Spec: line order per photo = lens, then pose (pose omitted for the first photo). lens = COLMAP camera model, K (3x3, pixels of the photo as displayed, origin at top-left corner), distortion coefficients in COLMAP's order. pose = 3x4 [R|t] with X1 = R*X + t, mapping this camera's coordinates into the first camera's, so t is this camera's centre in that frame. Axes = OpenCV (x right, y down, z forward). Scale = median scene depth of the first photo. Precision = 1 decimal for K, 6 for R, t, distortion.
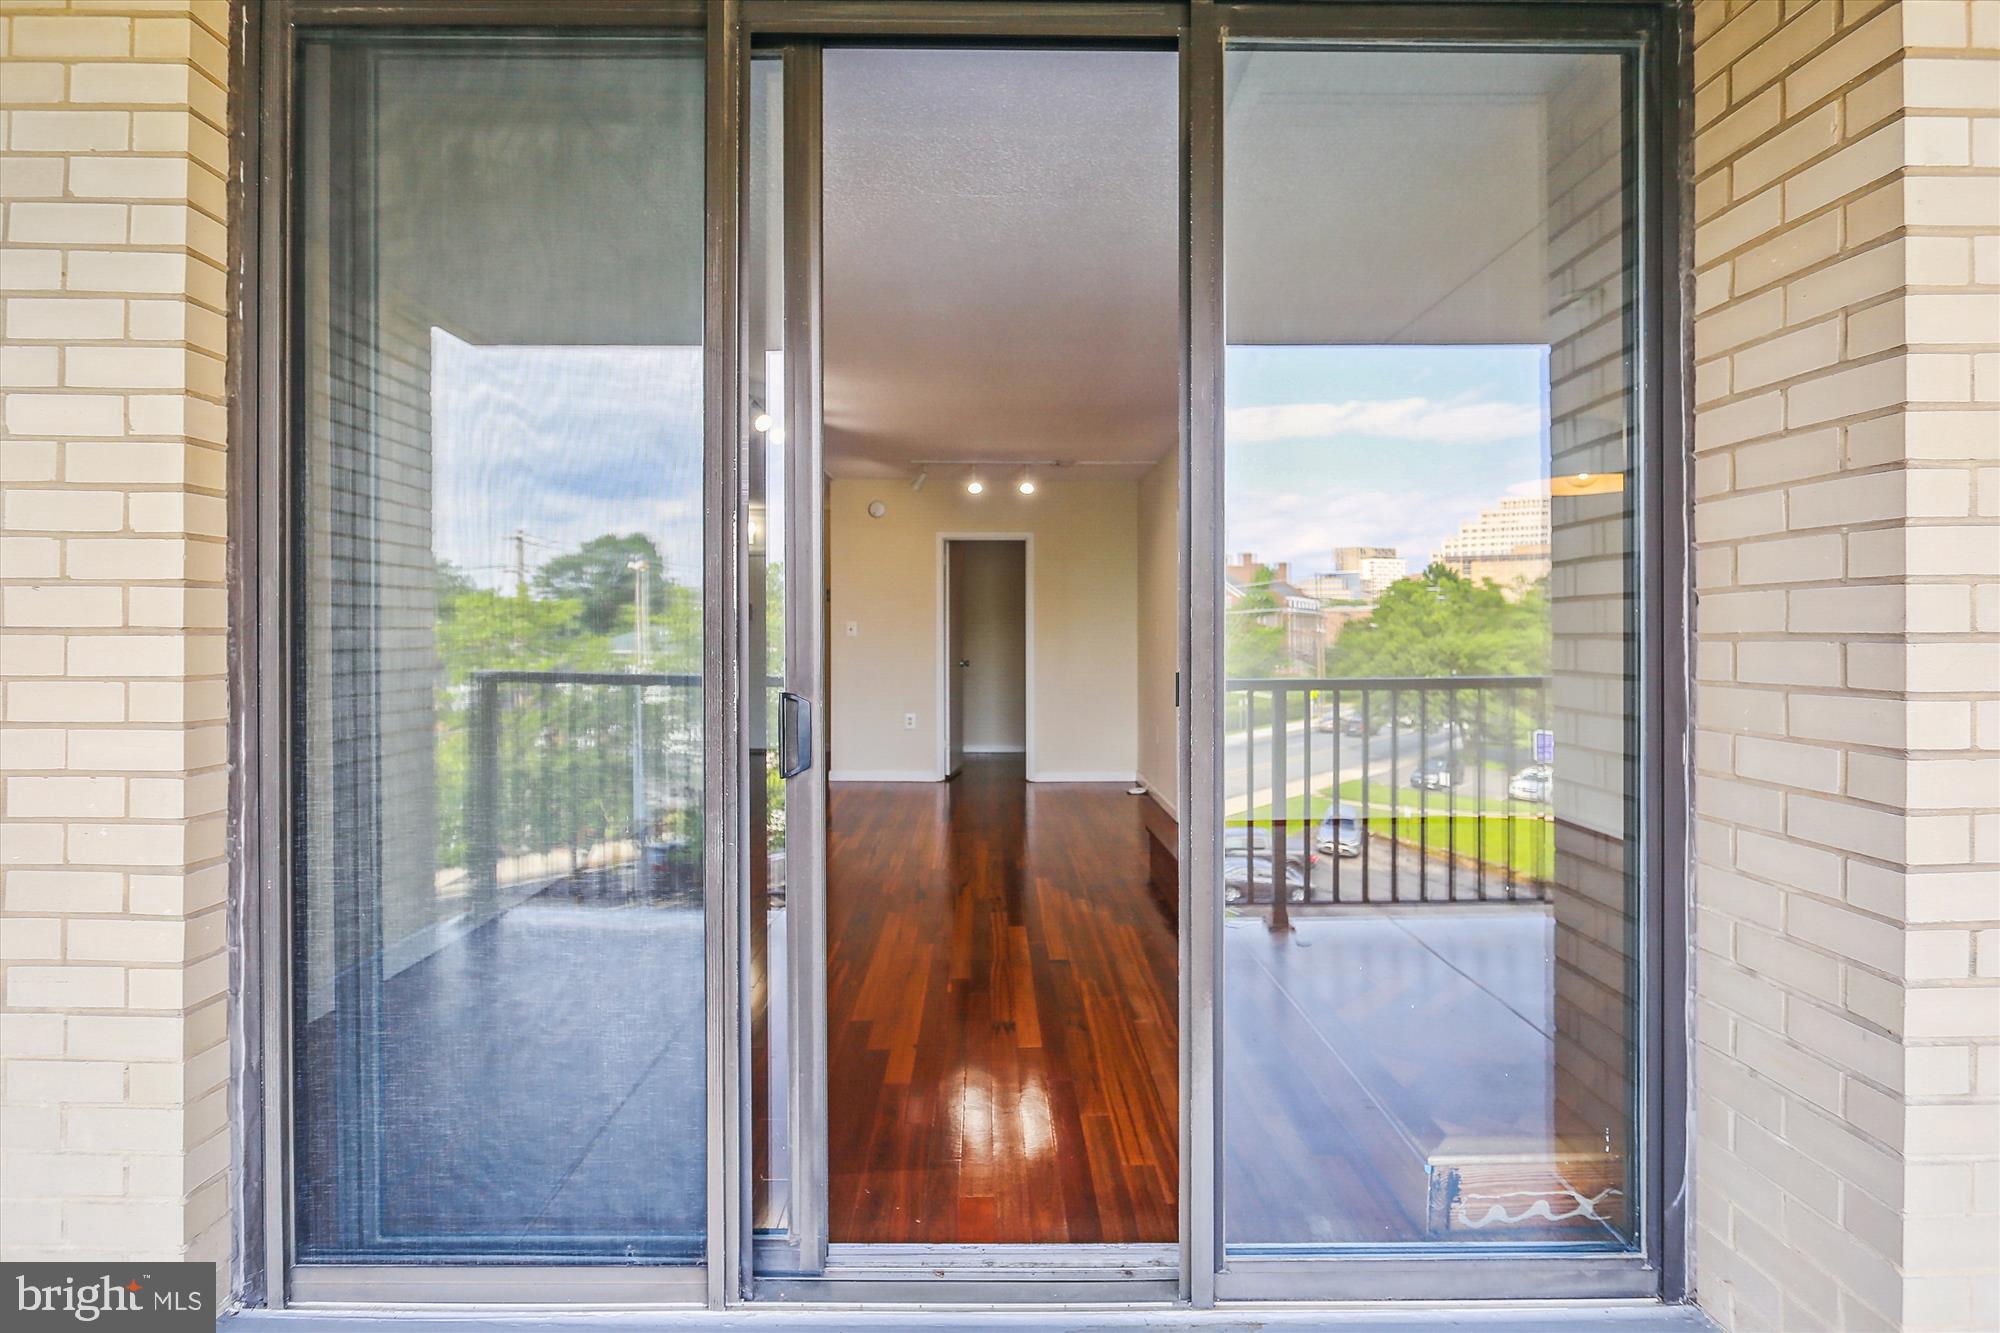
lens RADIAL K [[965.8, 0, 990.6], [0, 965.8, 633.2], [0, 0, 1]] dist [-0.088226, 0.030989]
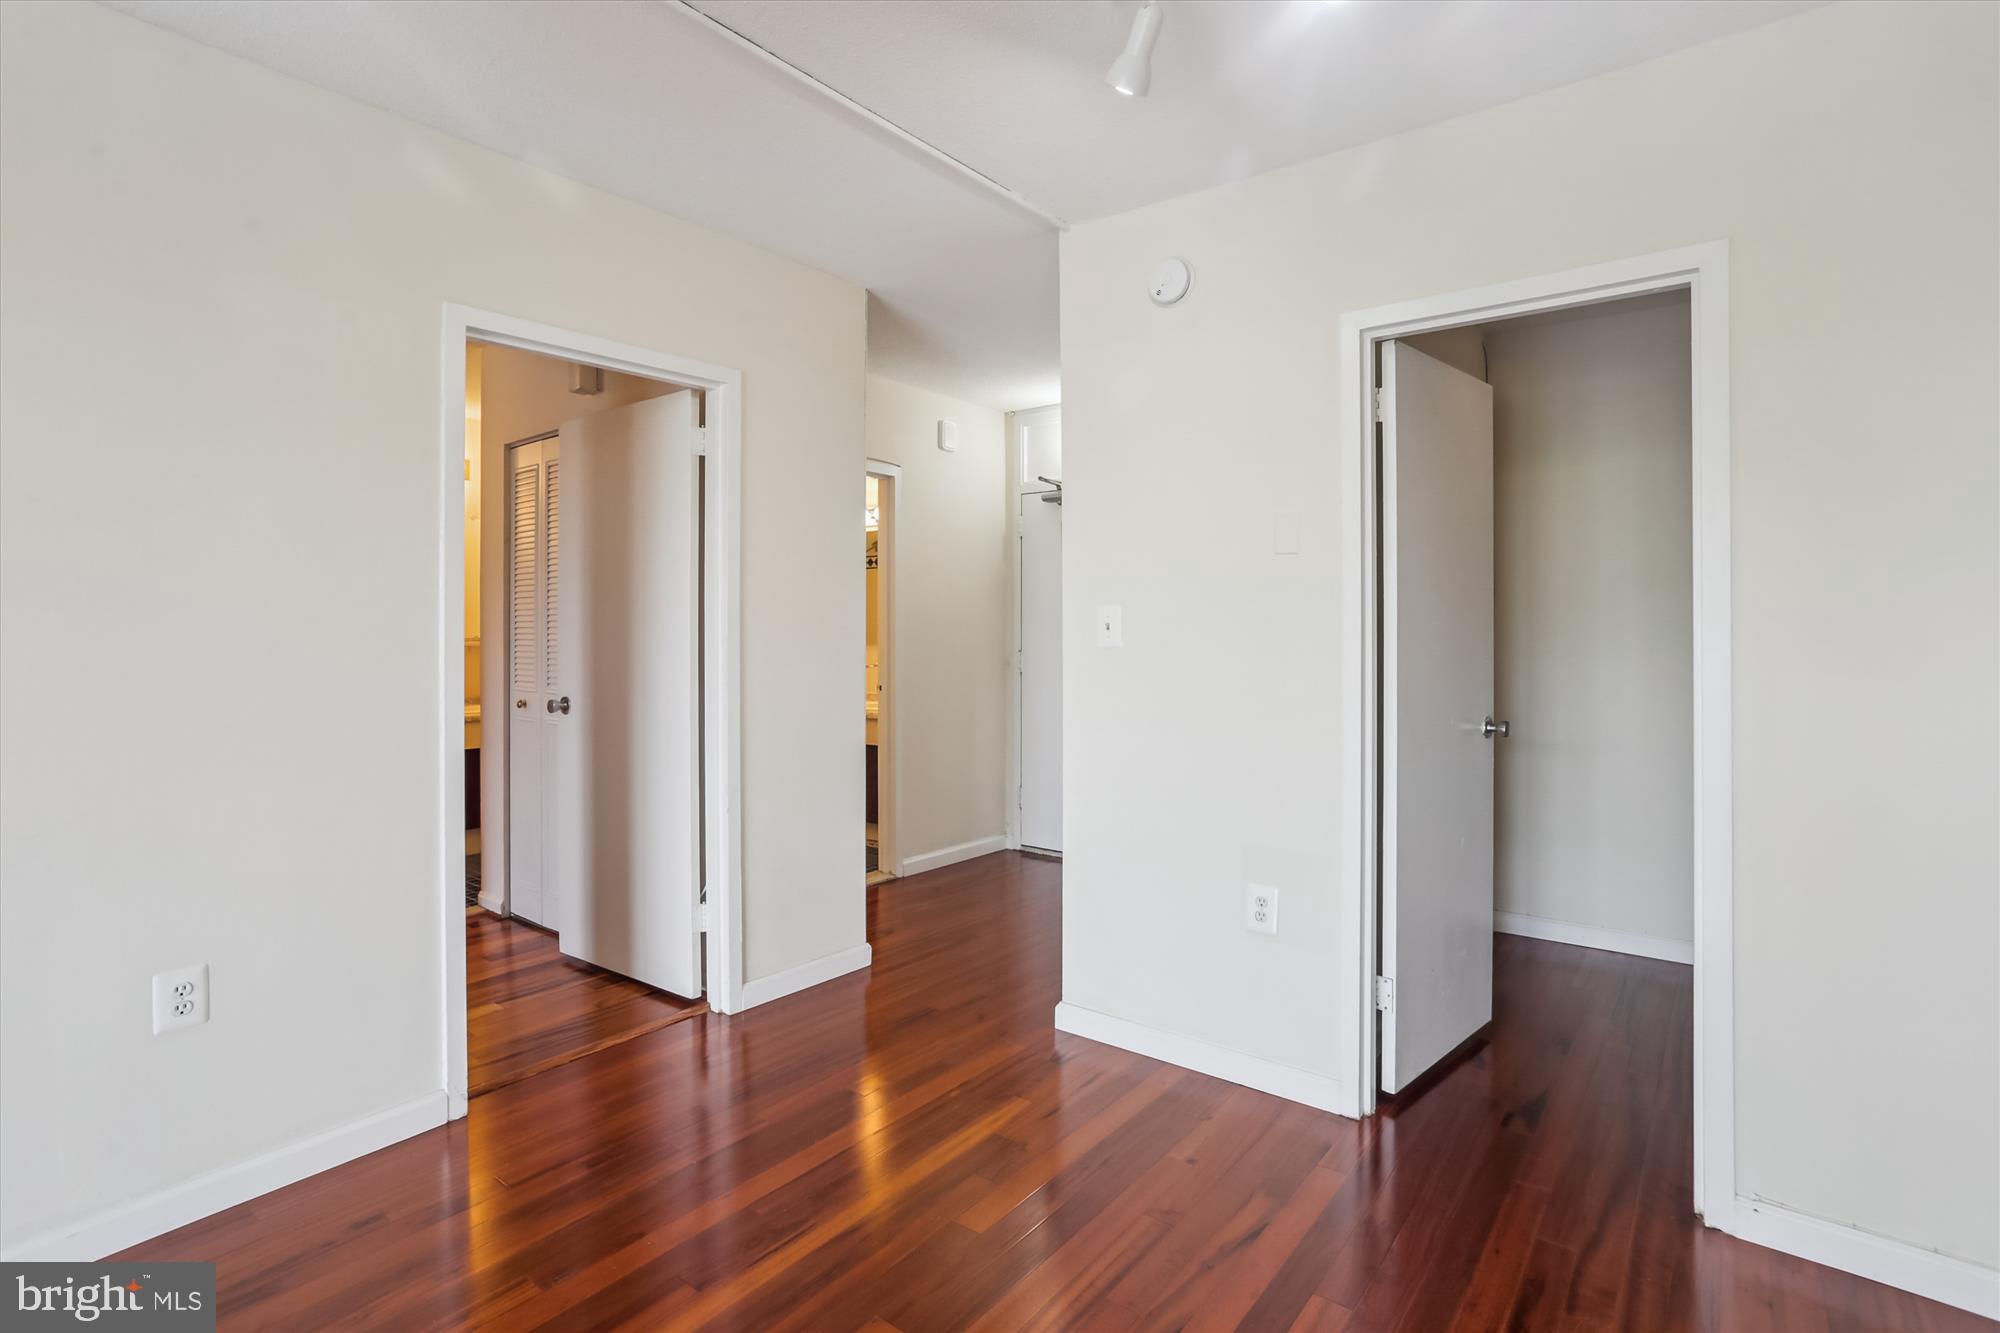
lens RADIAL K [[966.0, 0, 998.3], [0, 966.0, 626.5], [0, 0, 1]] dist [-0.049082, 0.030126]
pose [[0.788643, -0.003551, -0.614842, 0.048273], [0.000551, 0.999987, -0.005069, -0.003445], [0.614852, 0.003659, 0.788634, 0.716443]]
